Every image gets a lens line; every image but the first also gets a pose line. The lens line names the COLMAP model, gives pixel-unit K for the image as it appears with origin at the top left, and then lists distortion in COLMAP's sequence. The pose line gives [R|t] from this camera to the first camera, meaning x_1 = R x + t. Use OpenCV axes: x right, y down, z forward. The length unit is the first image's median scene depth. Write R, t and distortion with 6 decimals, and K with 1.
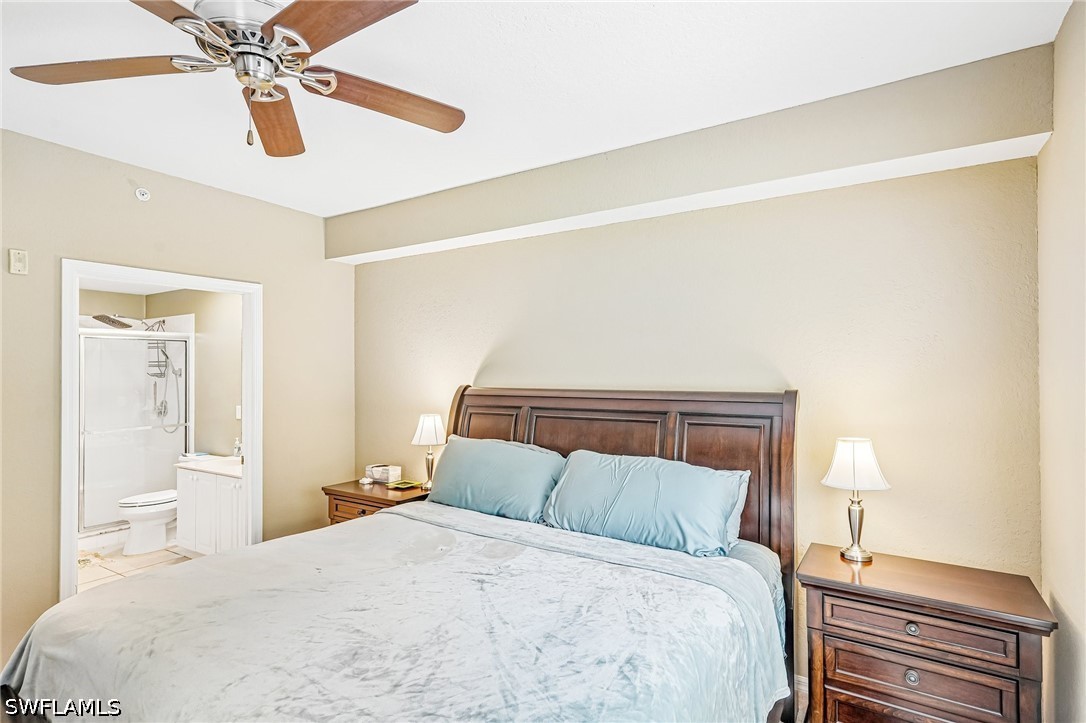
lens RADIAL K [[551.3, 0, 537.5], [0, 551.3, 362.7], [0, 0, 1]] dist [0.001893, 0.000121]
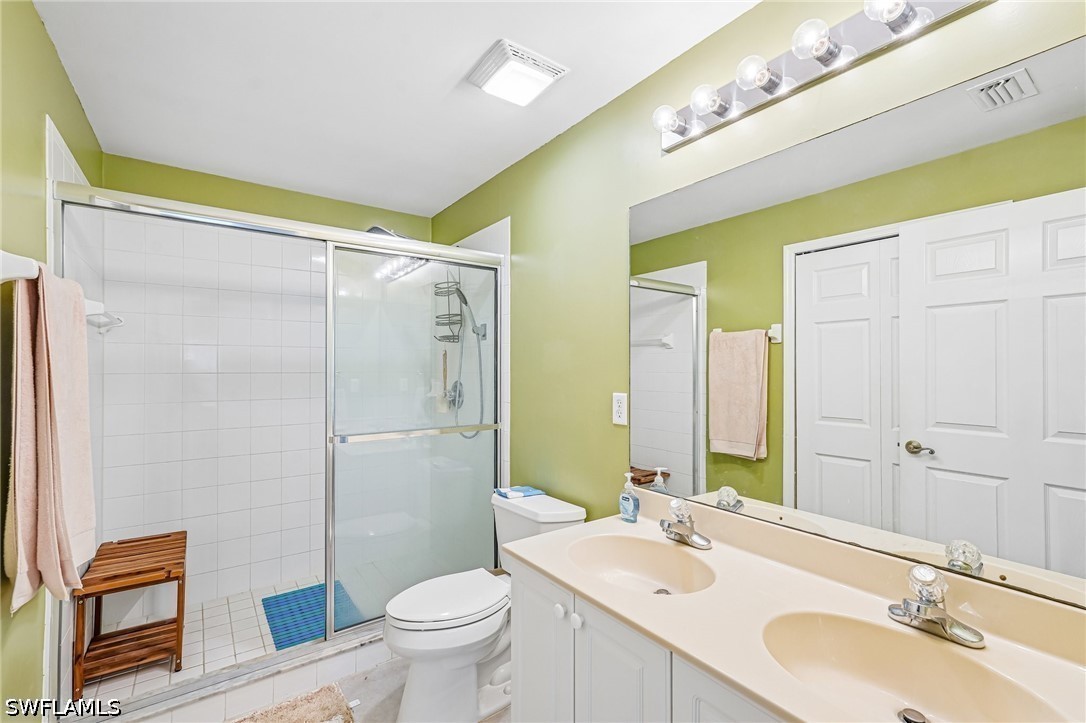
lens RADIAL K [[490.7, 0, 547.2], [0, 490.7, 363.4], [0, 0, 1]] dist [-0.001764, -0.000027]
pose [[0.930131, 0.003211, -0.367213, -0.408481], [0.001139, 0.999932, 0.011629, 0.044306], [0.367225, -0.011235, 0.930064, 0.565208]]
